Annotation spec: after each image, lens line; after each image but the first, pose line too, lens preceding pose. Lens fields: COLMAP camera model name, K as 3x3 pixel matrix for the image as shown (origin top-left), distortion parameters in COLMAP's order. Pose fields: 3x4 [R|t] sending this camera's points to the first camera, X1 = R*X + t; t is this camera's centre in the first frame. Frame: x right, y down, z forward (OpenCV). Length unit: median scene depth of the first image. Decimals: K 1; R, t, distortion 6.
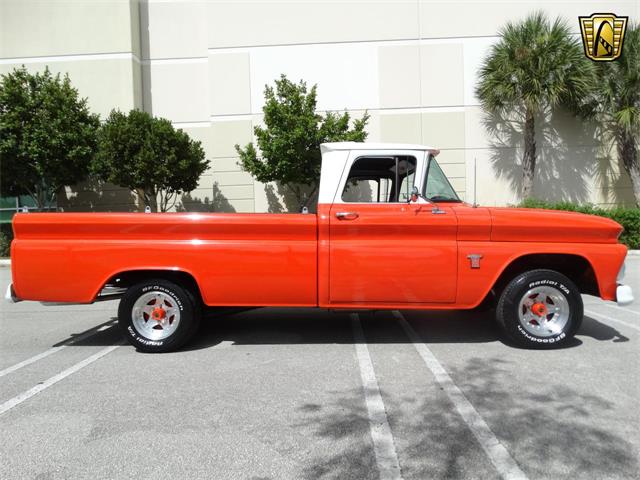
lens RADIAL K [[433.5, 0, 316.6], [0, 433.5, 234.7], [0, 0, 1]] dist [-0.018644, 0.002704]
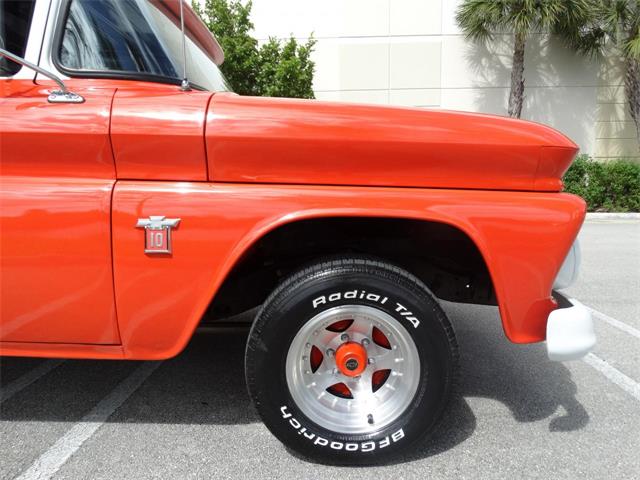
lens RADIAL K [[431.6, 0, 320.0], [0, 431.6, 240.0], [0, 0, 1]] dist [-0.021360, -0.004391]
pose [[0.999952, 0.009316, -0.003083, 0.131925], [-0.008937, 0.994333, 0.105931, 0.006534], [0.004053, -0.105899, 0.994369, 0.168753]]
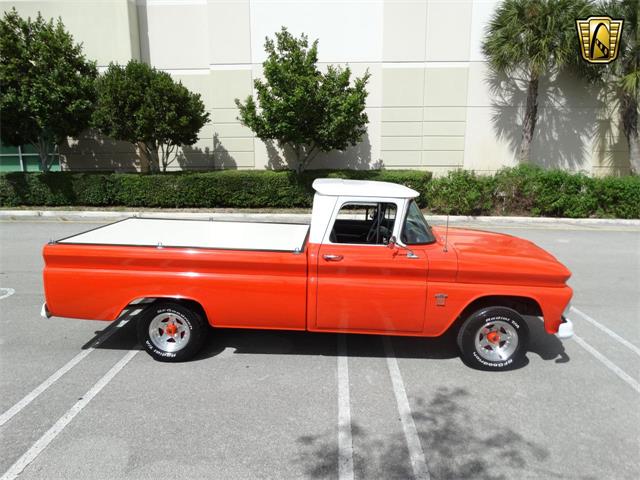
lens RADIAL K [[433.5, 0, 316.6], [0, 433.5, 234.7], [0, 0, 1]] dist [-0.018644, 0.002704]
pose [[0.999763, 0.021764, -0.000492, 0.006942], [-0.021377, 0.985762, 0.166782, -0.078956], [0.004115, -0.166732, 0.985994, -0.032894]]
